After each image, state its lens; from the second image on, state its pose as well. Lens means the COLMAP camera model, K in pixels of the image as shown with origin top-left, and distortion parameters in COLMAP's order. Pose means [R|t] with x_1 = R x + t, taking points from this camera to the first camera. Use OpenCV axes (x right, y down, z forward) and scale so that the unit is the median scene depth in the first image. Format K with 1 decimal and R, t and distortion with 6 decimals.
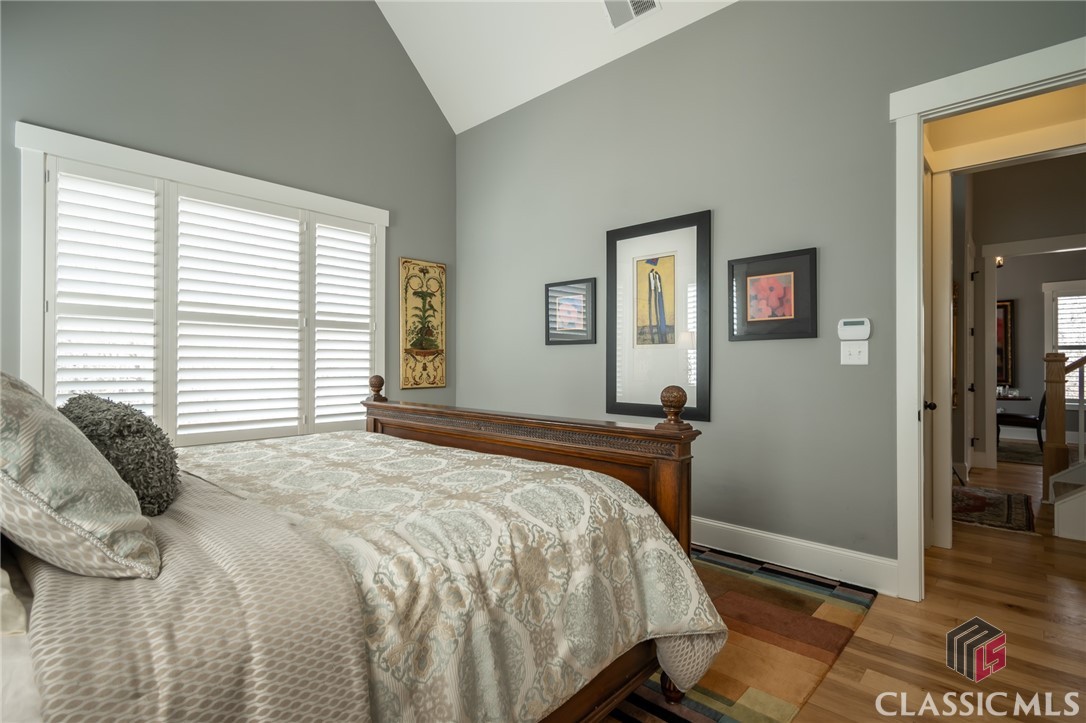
lens RADIAL K [[521.8, 0, 546.5], [0, 521.8, 369.6], [0, 0, 1]] dist [-0.000580, 0.000045]
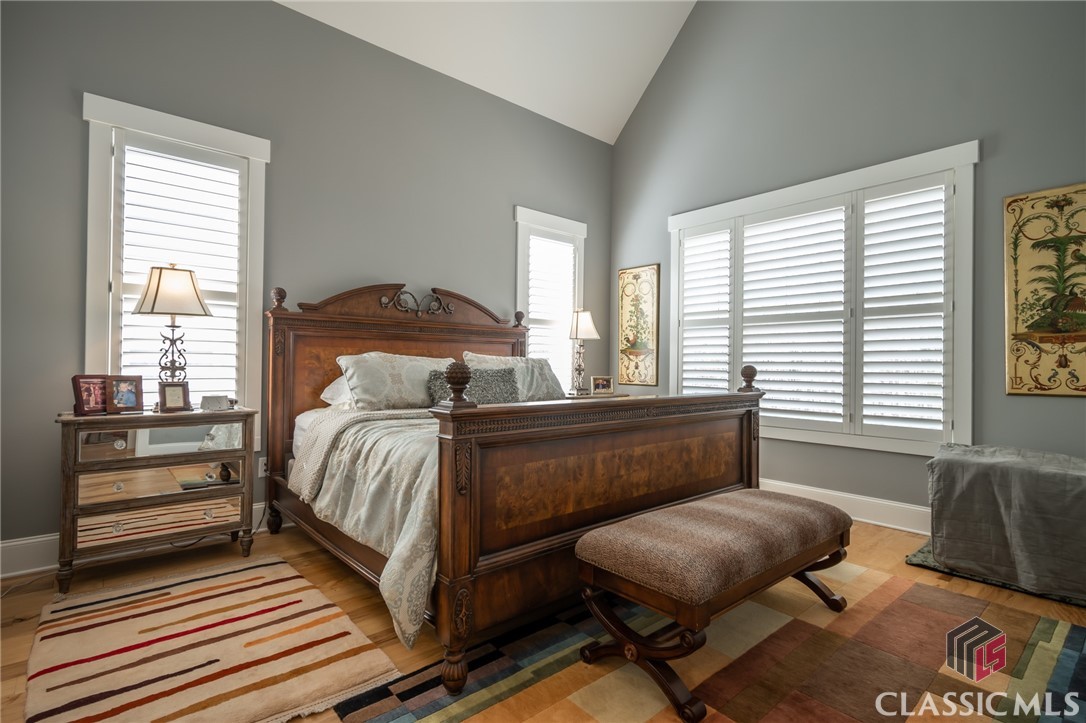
lens RADIAL K [[521.8, 0, 546.2], [0, 521.8, 353.4], [0, 0, 1]] dist [-0.000580, 0.000045]
pose [[-0.112067, -0.004596, -0.993690, 0.445382], [0.003320, 0.999982, -0.005000, -0.013388], [0.993695, -0.003859, -0.112050, 0.483017]]
